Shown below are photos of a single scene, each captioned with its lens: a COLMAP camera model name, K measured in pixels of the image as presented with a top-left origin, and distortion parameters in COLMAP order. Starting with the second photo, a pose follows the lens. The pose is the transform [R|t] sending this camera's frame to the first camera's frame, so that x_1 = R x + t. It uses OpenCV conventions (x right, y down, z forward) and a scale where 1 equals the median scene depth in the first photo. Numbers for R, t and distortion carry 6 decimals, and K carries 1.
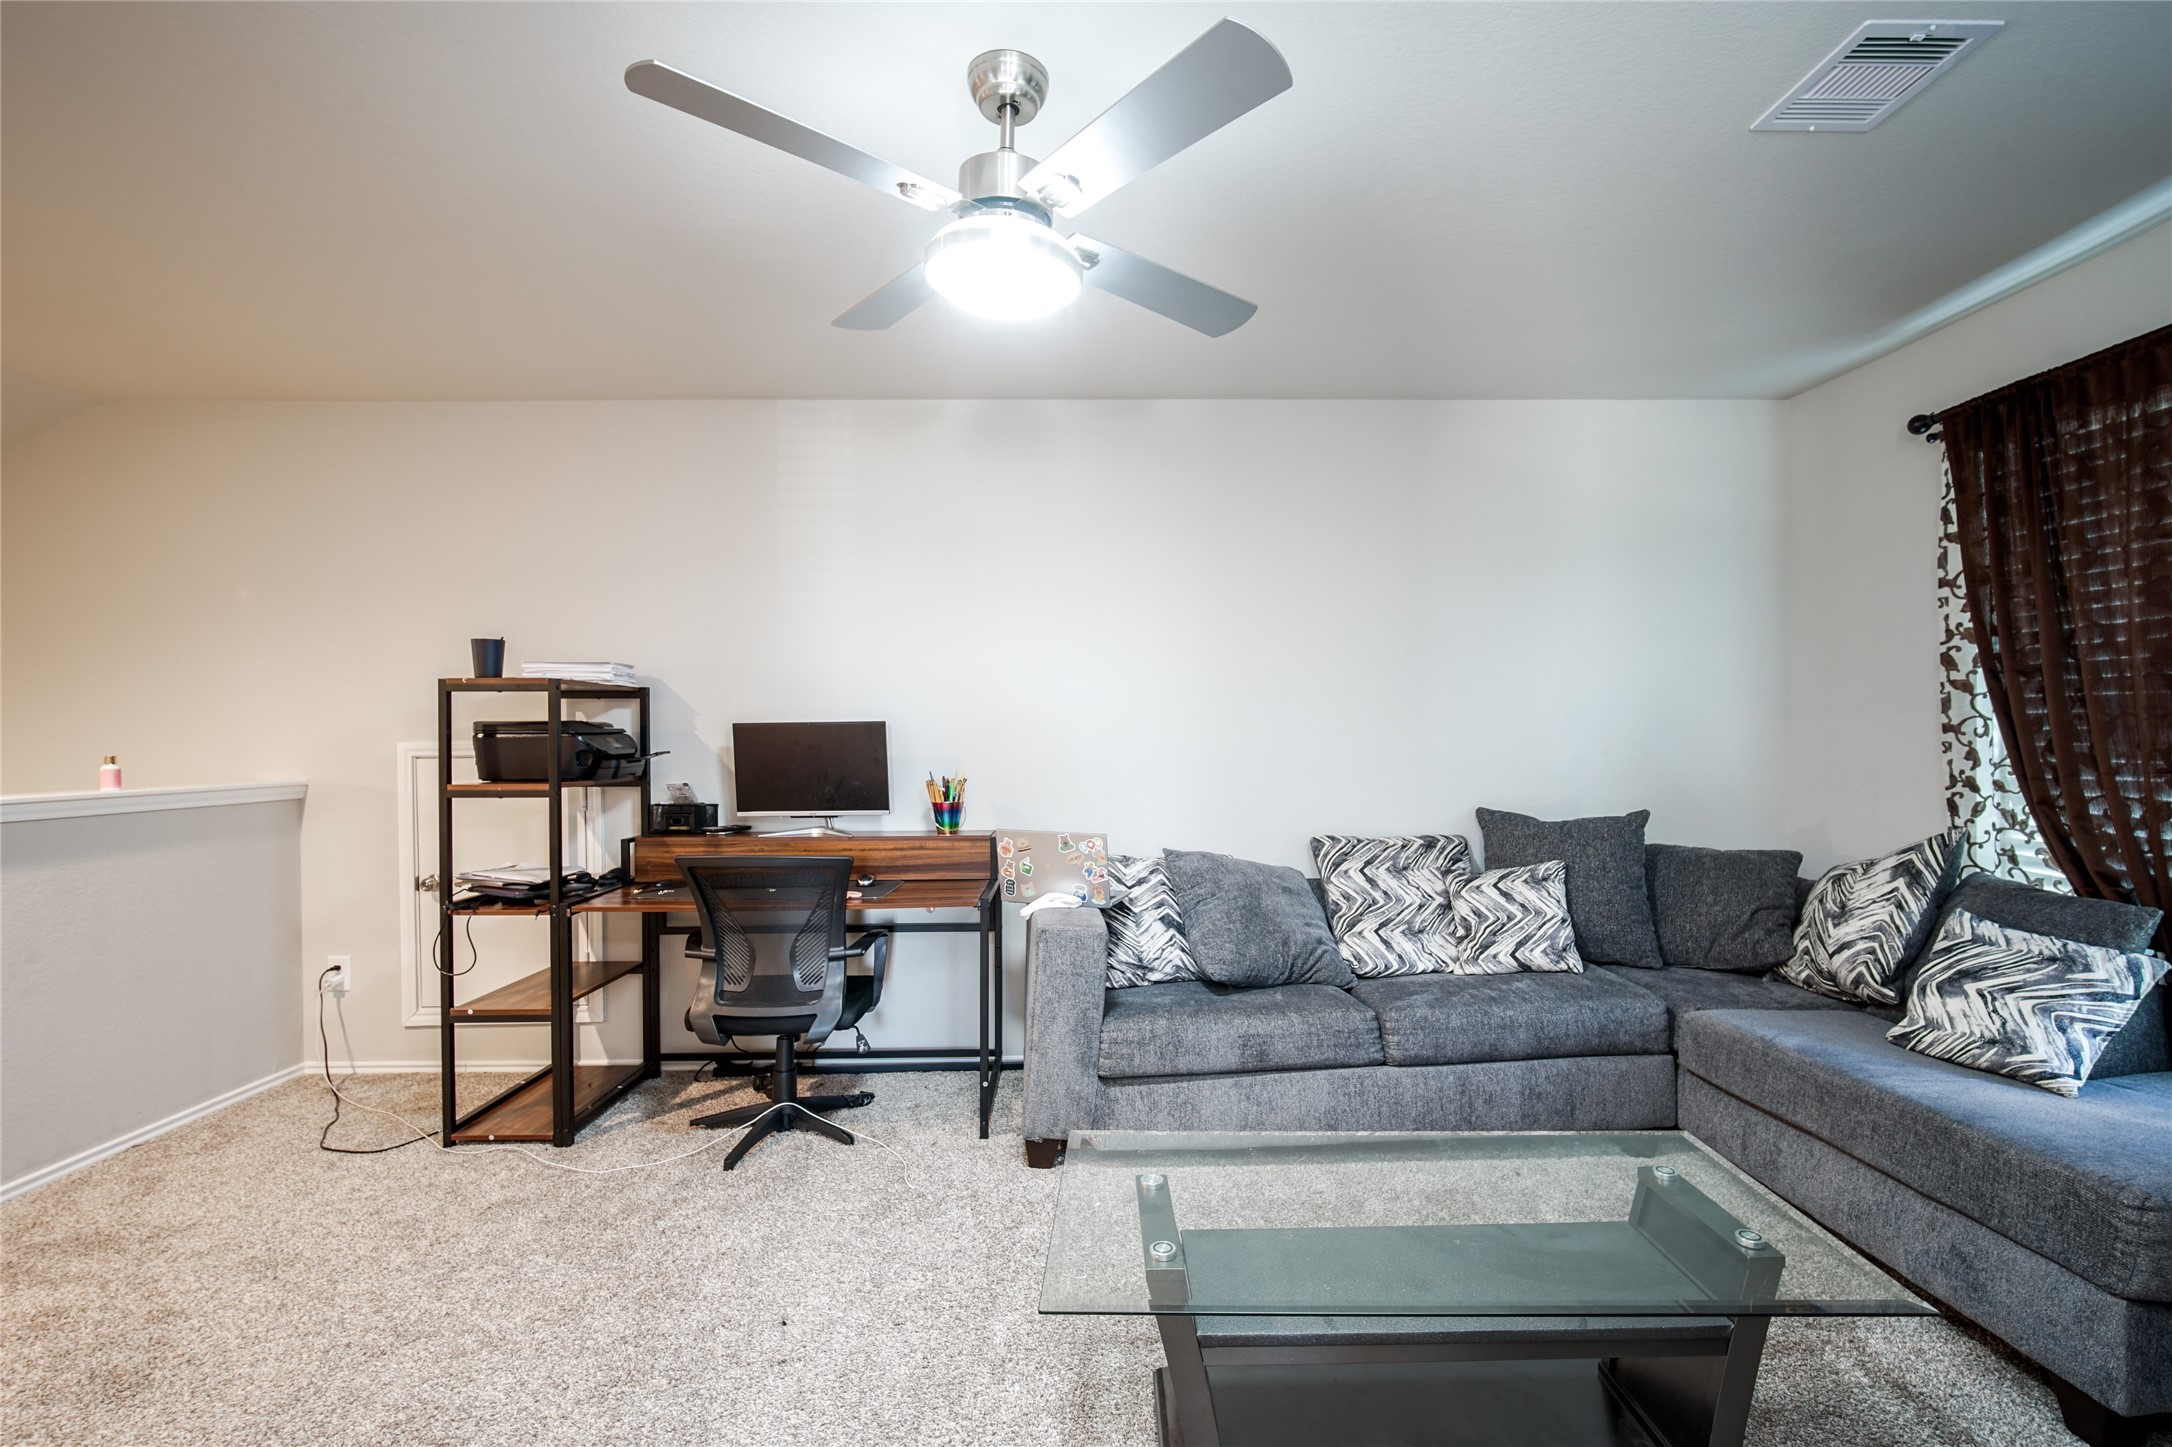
lens RADIAL K [[963.6, 0, 1090.2], [0, 963.6, 758.9], [0, 0, 1]] dist [-0.006908, 0.000427]
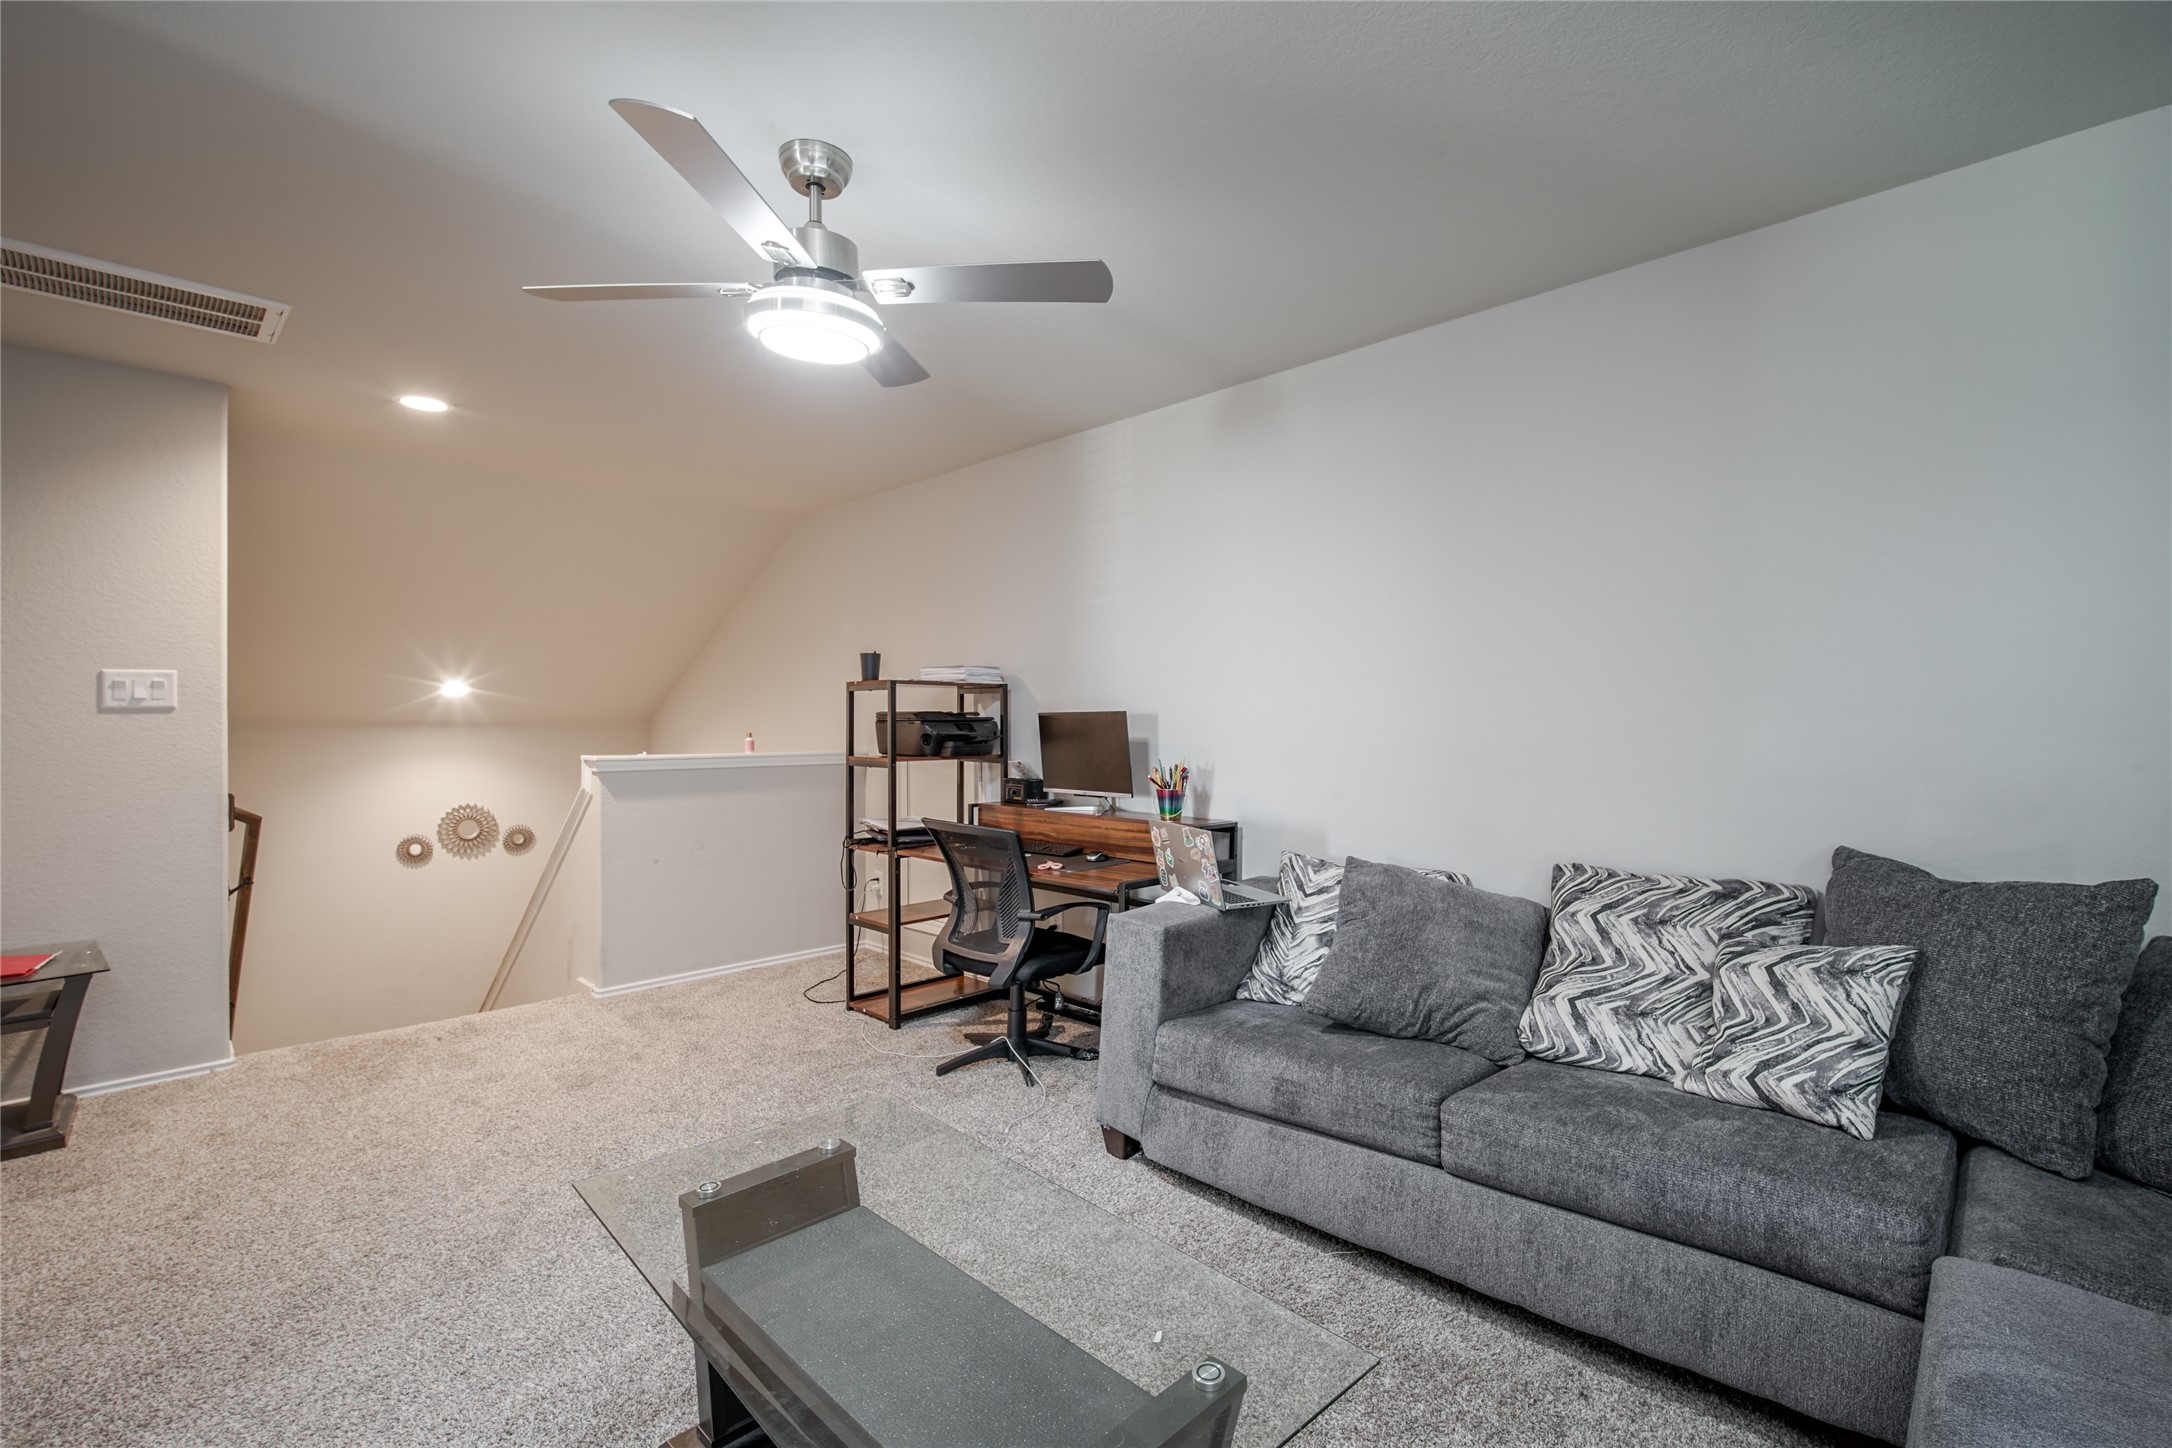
lens RADIAL K [[955.0, 0, 1124.1], [0, 955.0, 733.9], [0, 0, 1]] dist [-0.006815, 0.000269]
pose [[0.713418, 0.016424, -0.700546, 0.577356], [-0.019956, 0.999796, 0.003117, -0.017758], [0.700454, 0.011756, 0.713601, 0.257181]]
